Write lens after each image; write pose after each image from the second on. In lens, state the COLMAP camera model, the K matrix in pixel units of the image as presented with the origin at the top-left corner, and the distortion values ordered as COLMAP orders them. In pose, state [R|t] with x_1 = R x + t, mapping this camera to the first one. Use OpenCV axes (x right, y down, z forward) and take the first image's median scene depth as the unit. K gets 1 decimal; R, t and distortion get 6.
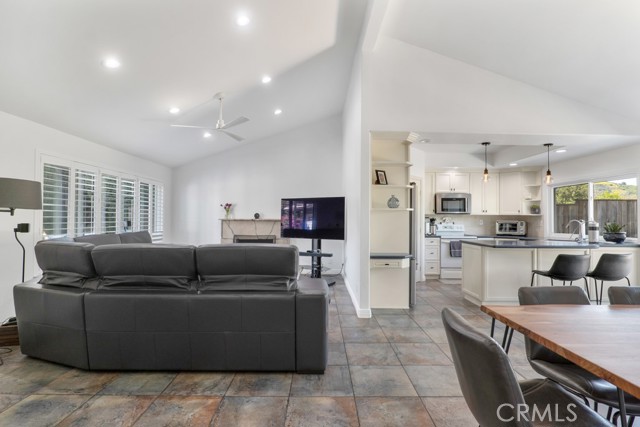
lens RADIAL K [[303.9, 0, 318.1], [0, 303.9, 213.8], [0, 0, 1]] dist [-0.015904, 0.000222]
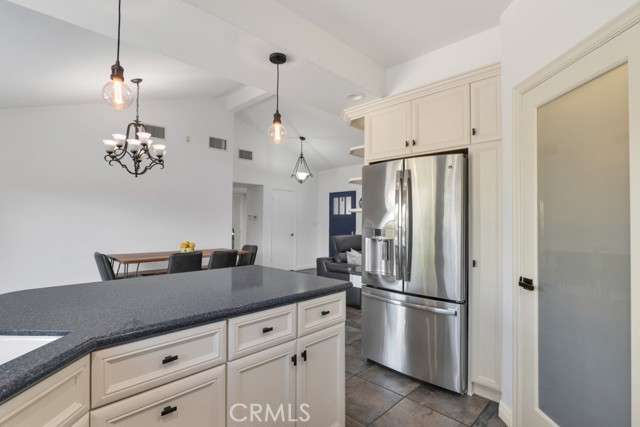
lens RADIAL K [[303.9, 0, 318.1], [0, 303.9, 213.8], [0, 0, 1]] dist [-0.015904, 0.000222]
pose [[-0.700349, -0.035026, -0.712941, 0.692174], [-0.012748, 0.999250, -0.036569, 0.020267], [0.713687, -0.016522, -0.700270, 1.129959]]
